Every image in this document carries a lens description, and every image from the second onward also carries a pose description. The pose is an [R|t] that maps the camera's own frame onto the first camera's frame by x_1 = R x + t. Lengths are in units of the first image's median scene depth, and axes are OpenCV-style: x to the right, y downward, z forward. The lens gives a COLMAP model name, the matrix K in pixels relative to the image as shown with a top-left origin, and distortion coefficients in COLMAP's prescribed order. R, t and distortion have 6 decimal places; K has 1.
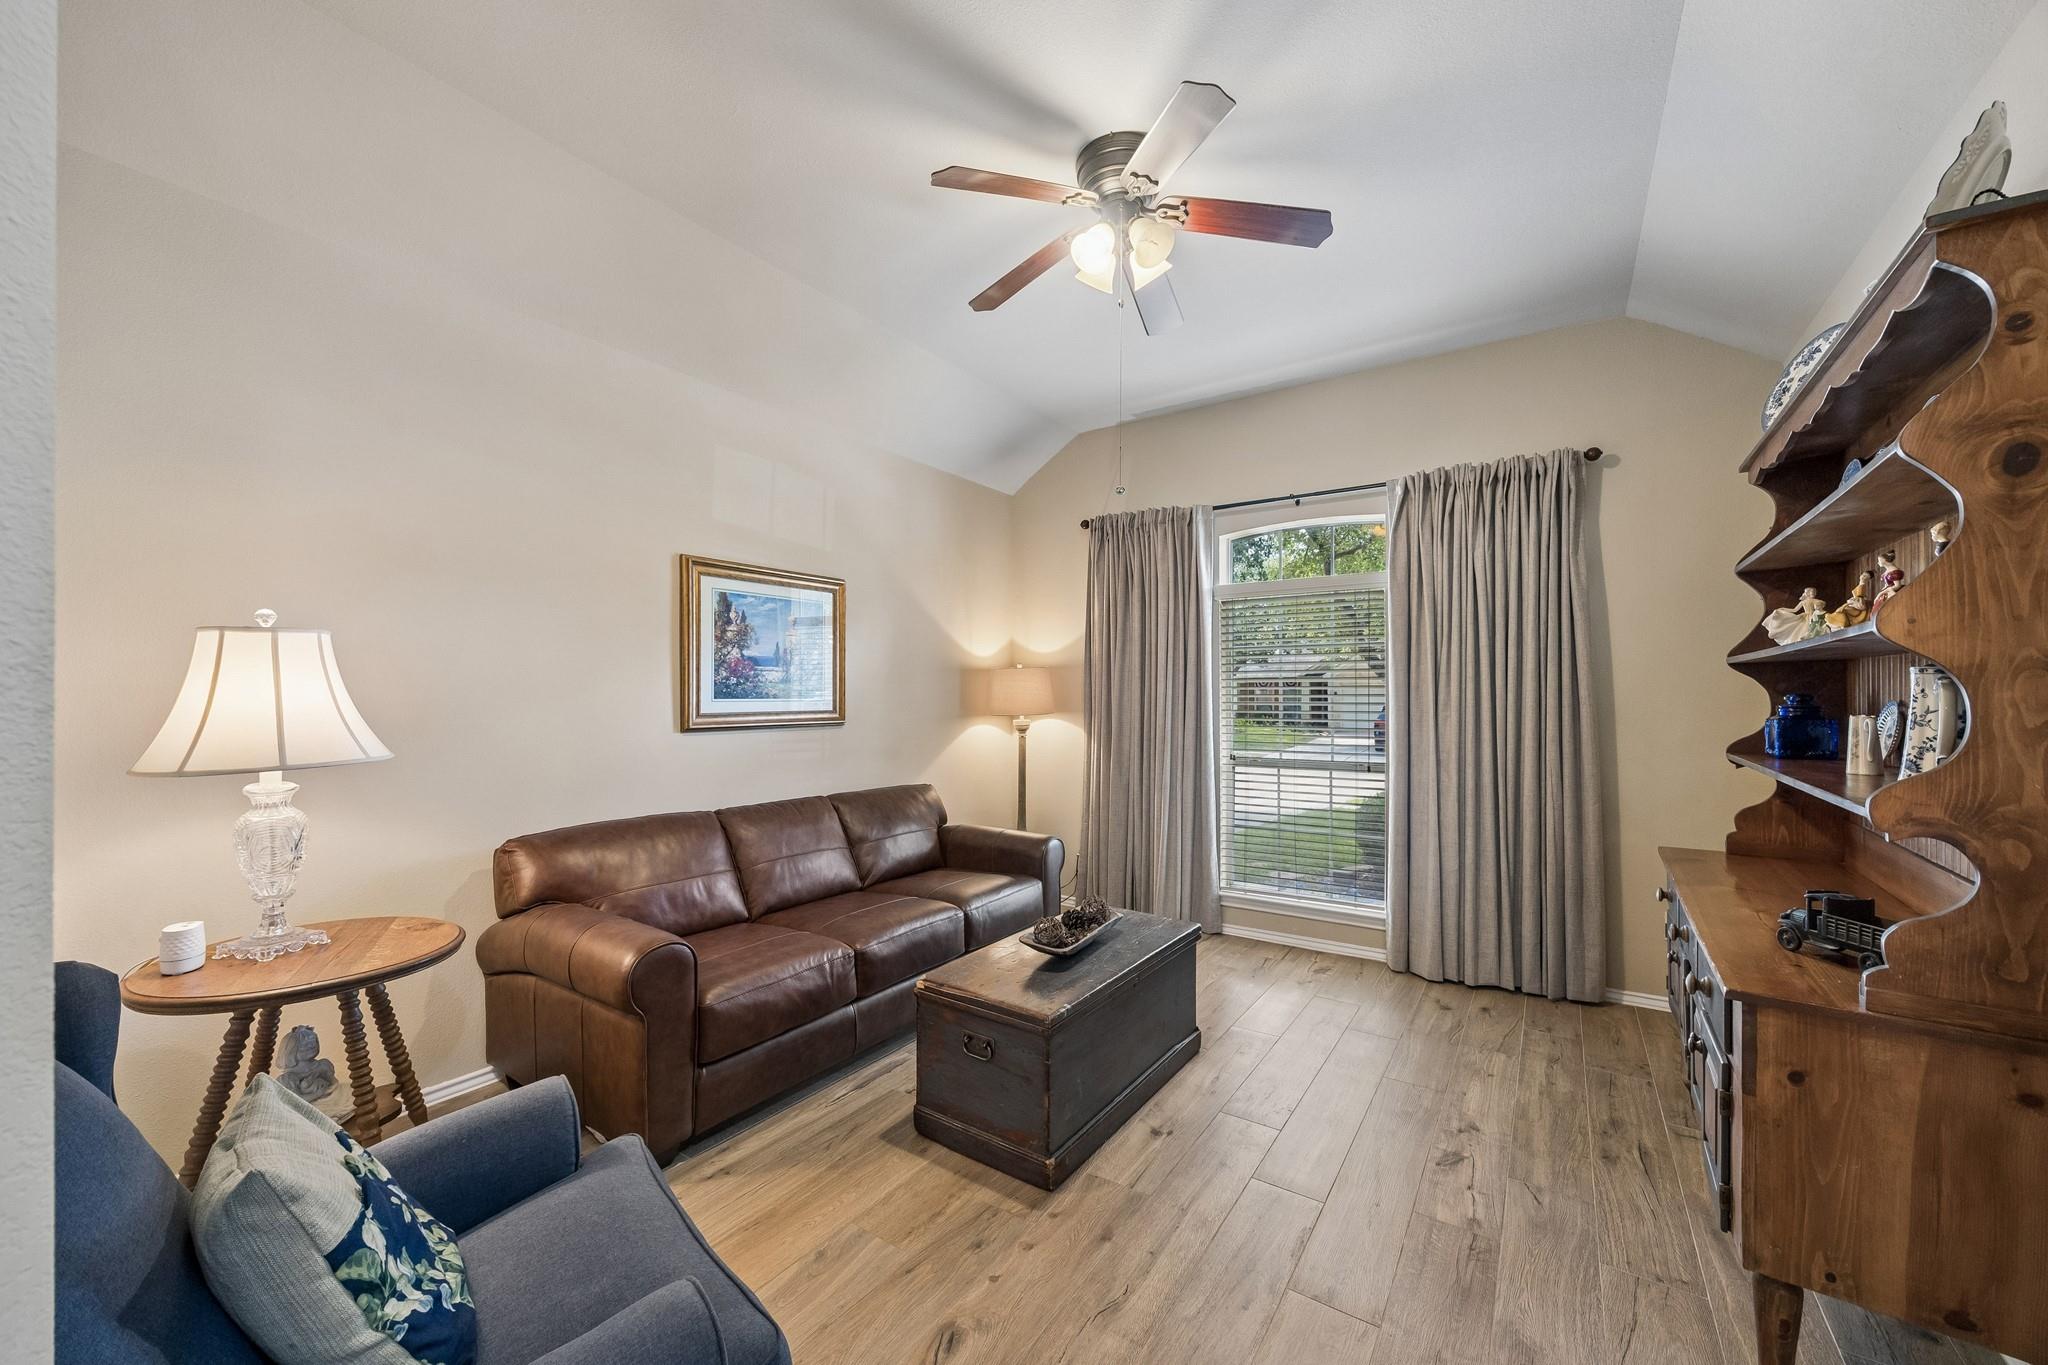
lens RADIAL K [[778.6, 0, 1021.4], [0, 778.6, 692.6], [0, 0, 1]] dist [0.001291, 0.000078]
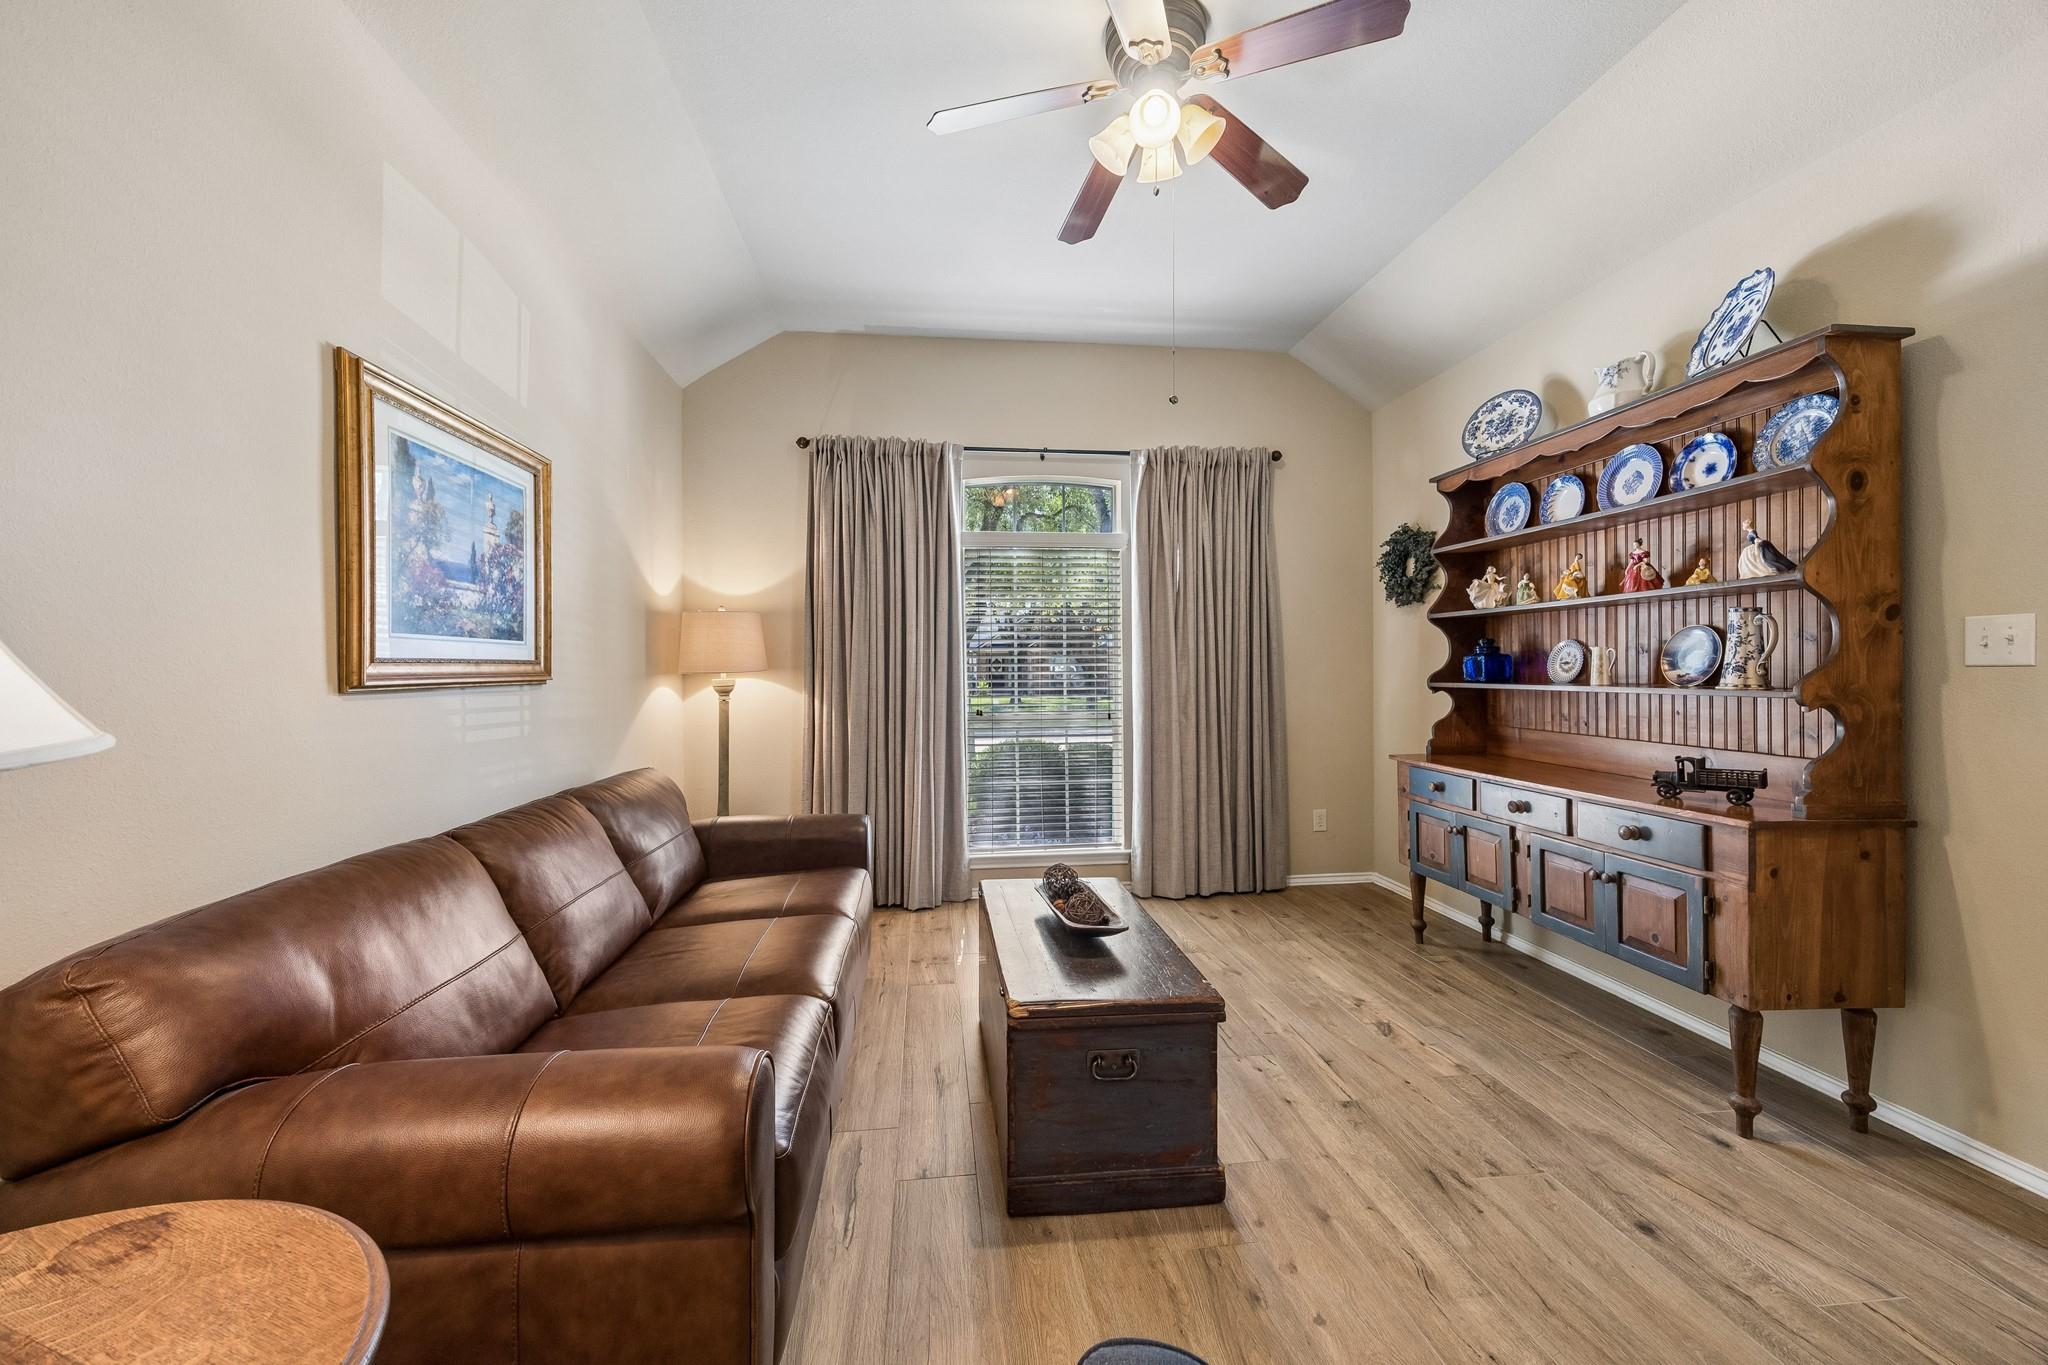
lens RADIAL K [[792.1, 0, 1004.0], [0, 792.1, 671.6], [0, 0, 1]] dist [0.002141, 0.000356]
pose [[0.758939, -0.006539, 0.651129, -0.428699], [0.003879, 0.999977, 0.005521, 0.033805], [-0.651151, -0.001664, 0.758947, 0.303858]]
